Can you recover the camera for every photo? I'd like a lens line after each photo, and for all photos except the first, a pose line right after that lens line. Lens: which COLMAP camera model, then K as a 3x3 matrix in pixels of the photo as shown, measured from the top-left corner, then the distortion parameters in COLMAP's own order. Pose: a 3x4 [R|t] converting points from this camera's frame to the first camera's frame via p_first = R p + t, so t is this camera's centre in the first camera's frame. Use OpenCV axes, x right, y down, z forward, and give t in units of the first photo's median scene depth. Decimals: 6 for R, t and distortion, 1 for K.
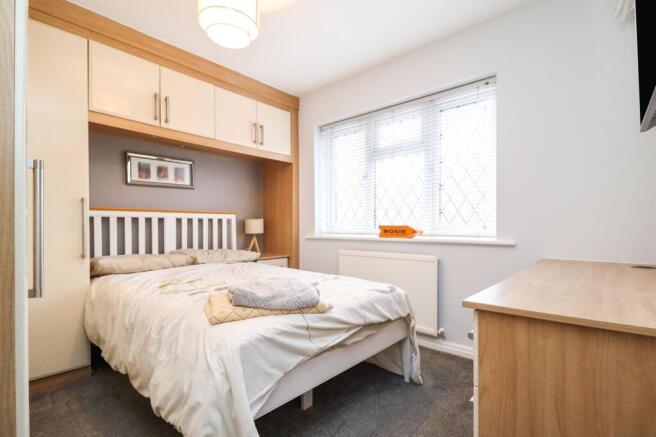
lens RADIAL K [[314.5, 0, 328.6], [0, 314.5, 229.5], [0, 0, 1]] dist [0.019331, -0.011694]
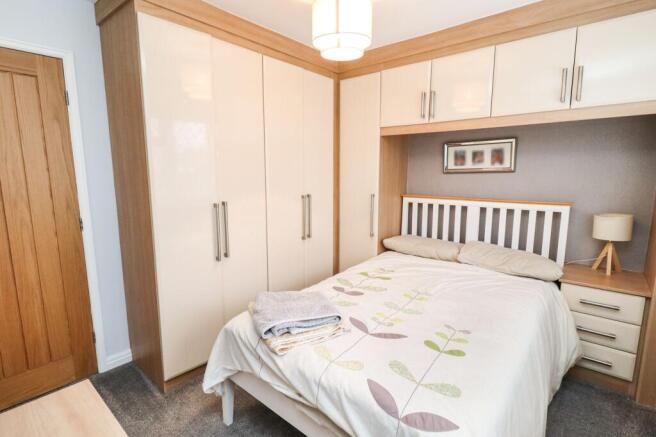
lens RADIAL K [[314.5, 0, 327.4], [0, 314.5, 215.3], [0, 0, 1]] dist [0.019331, -0.011694]
pose [[0.034447, 0.138384, -0.989779, 0.433173], [-0.006215, 0.990378, 0.138251, -0.141762], [0.999387, 0.001389, 0.034975, 0.538446]]
